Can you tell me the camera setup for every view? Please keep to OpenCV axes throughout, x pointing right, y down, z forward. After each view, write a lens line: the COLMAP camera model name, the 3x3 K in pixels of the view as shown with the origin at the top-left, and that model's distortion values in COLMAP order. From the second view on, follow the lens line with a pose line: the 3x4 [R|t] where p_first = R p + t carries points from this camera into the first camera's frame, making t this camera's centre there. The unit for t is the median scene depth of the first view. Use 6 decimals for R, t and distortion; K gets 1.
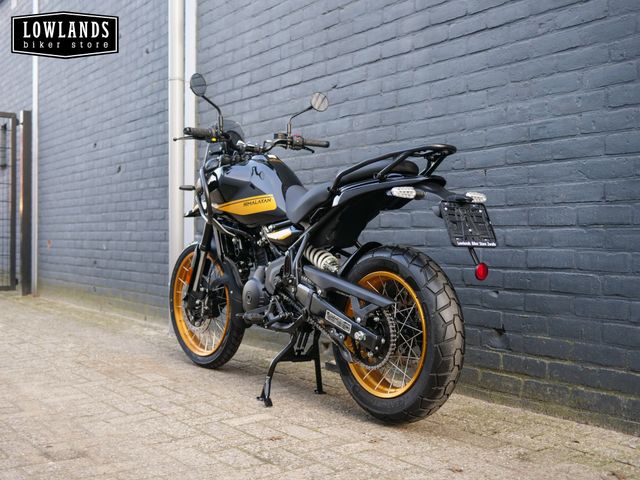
lens RADIAL K [[734.8, 0, 319.4], [0, 734.8, 239.9], [0, 0, 1]] dist [-0.005184, 0.000000]
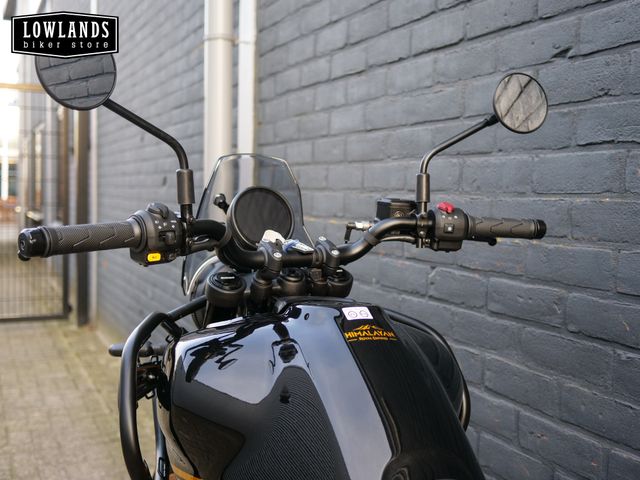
lens RADIAL K [[734.8, 0, 322.7], [0, 734.8, 239.3], [0, 0, 1]] dist [-0.005184, 0.000000]
pose [[0.981627, 0.027301, -0.188845, -0.026818], [-0.016068, 0.998023, 0.060757, -0.169517], [0.190130, -0.056606, 0.980126, 0.768549]]
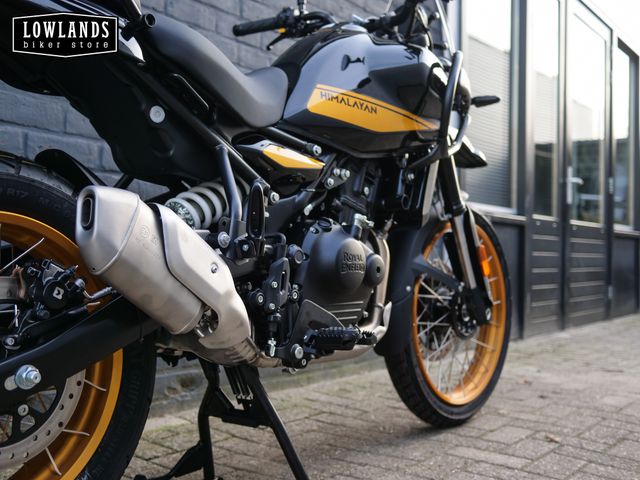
lens RADIAL K [[734.8, 0, 319.3], [0, 734.8, 237.9], [0, 0, 1]] dist [-0.005184, 0.000000]
pose [[-0.289157, 0.012481, 0.957200, -0.611663], [-0.021354, 0.999582, -0.019484, 0.050081], [-0.957043, -0.026074, -0.288770, 1.169377]]
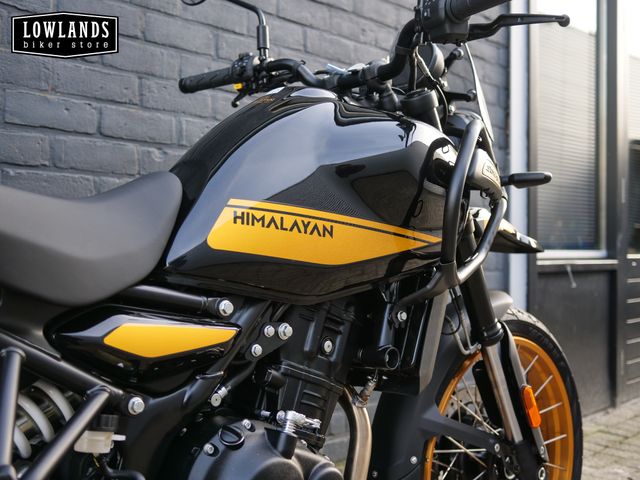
lens RADIAL K [[734.8, 0, 321.4], [0, 734.8, 238.8], [0, 0, 1]] dist [-0.005184, 0.000000]
pose [[-0.165268, 0.005126, 0.986235, -0.452355], [-0.010158, 0.999925, -0.006900, -0.044865], [-0.986196, -0.011159, -0.165203, 1.042845]]
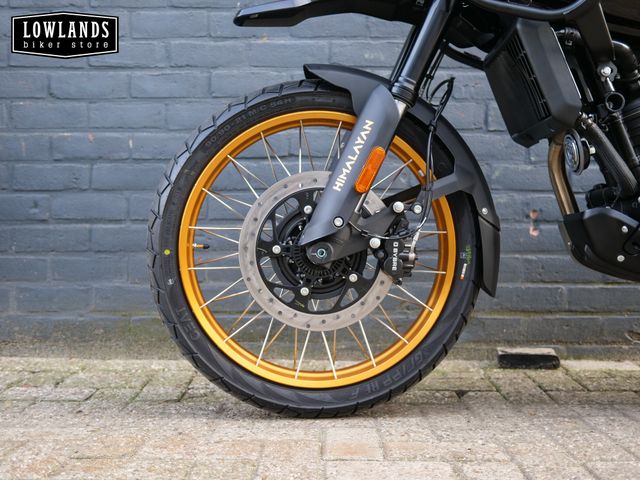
lens RADIAL K [[734.8, 0, 319.9], [0, 734.8, 238.7], [0, 0, 1]] dist [-0.005184, 0.000000]
pose [[0.594337, -0.017349, 0.804029, -0.566949], [0.002530, 0.999803, 0.019703, 0.088629], [-0.804212, -0.009676, 0.594264, 0.940205]]
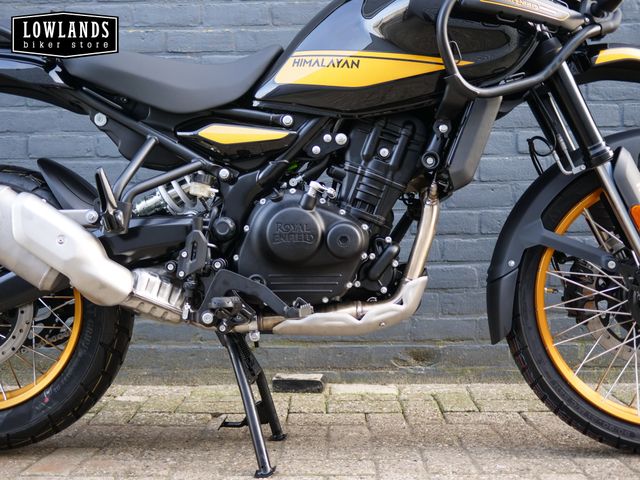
lens RADIAL K [[734.8, 0, 319.6], [0, 734.8, 242.1], [0, 0, 1]] dist [-0.005184, 0.000000]
pose [[0.610130, -0.020504, 0.792036, -0.515913], [0.013128, 0.999789, 0.015769, 0.055074], [-0.792193, 0.000777, 0.610271, 0.718790]]
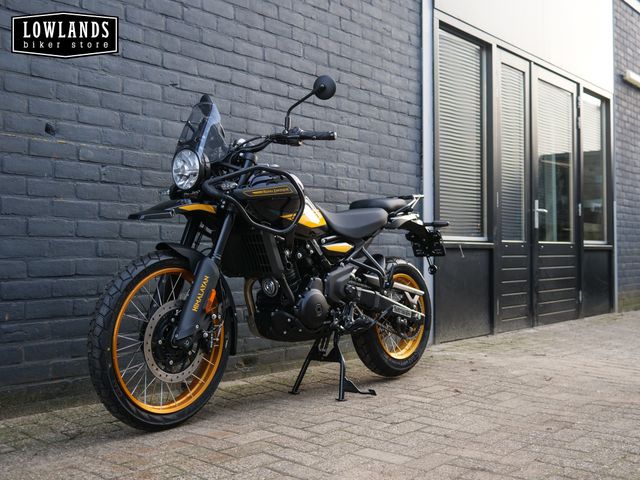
lens RADIAL K [[734.8, 0, 320.5], [0, 734.8, 240.8], [0, 0, 1]] dist [-0.005184, 0.000000]
pose [[-0.227806, 0.013197, 0.973617, -1.097261], [-0.002643, 0.999896, -0.014172, -0.002028], [-0.973703, -0.005802, -0.227747, 1.242064]]
